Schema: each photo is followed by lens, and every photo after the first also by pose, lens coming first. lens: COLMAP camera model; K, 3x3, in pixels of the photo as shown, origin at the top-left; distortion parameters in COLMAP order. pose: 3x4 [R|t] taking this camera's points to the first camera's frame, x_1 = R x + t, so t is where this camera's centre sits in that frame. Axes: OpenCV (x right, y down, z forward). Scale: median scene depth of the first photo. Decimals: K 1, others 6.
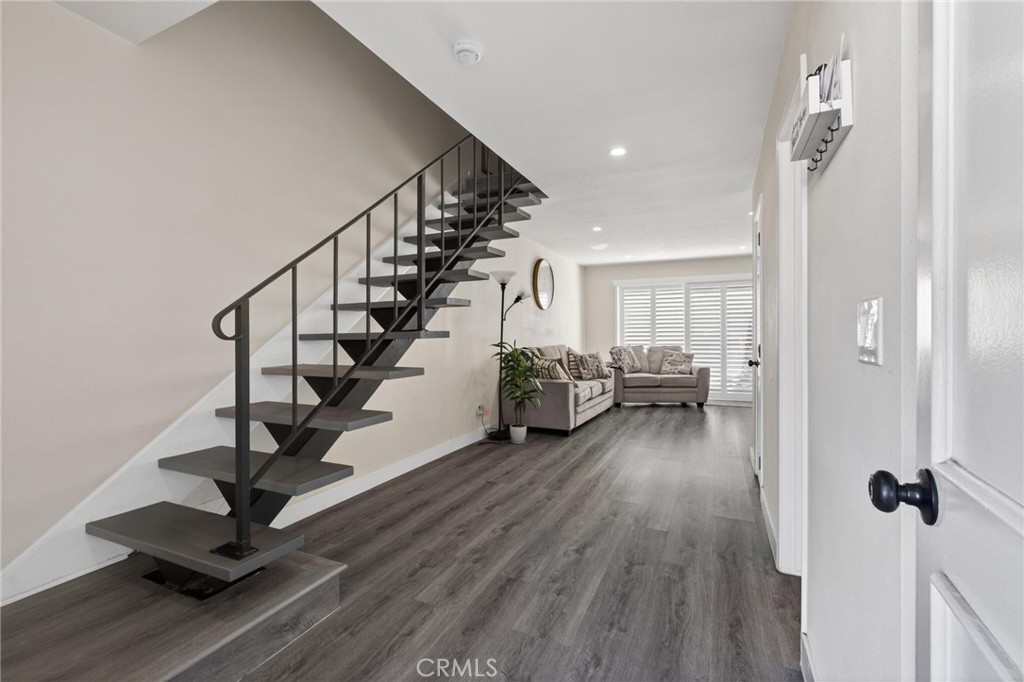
lens RADIAL K [[467.2, 0, 509.8], [0, 467.2, 337.6], [0, 0, 1]] dist [0.004382, 0.000490]
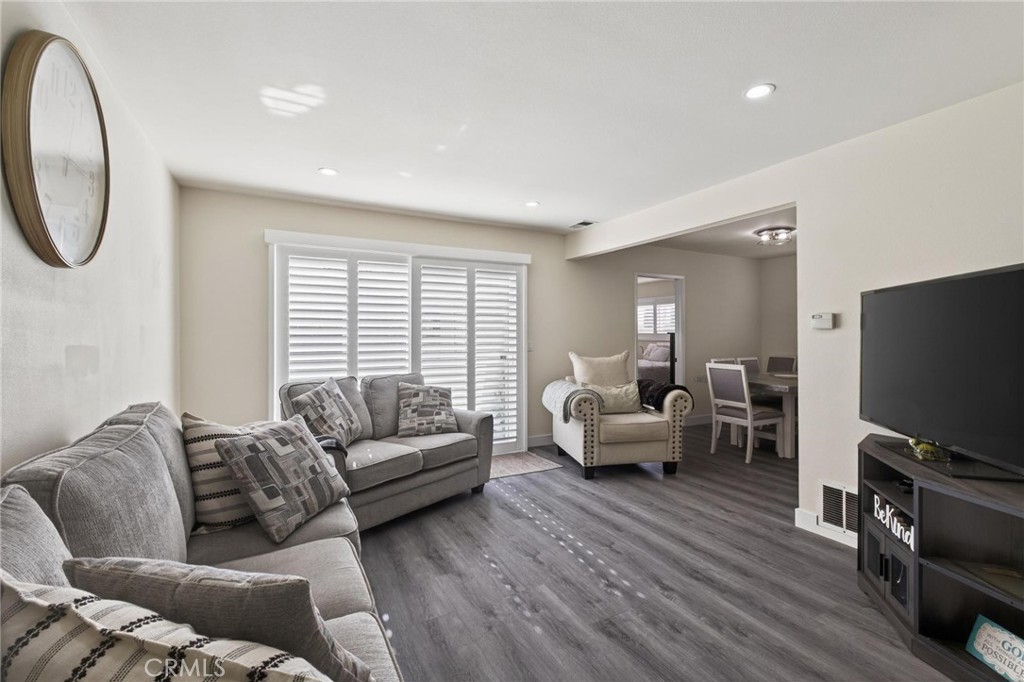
lens RADIAL K [[467.2, 0, 516.2], [0, 467.2, 337.8], [0, 0, 1]] dist [0.004382, 0.000490]
pose [[0.624567, -0.002105, 0.780969, 0.029318], [0.002093, 0.999997, 0.001022, -0.022002], [-0.780969, 0.000996, 0.624569, 0.625235]]
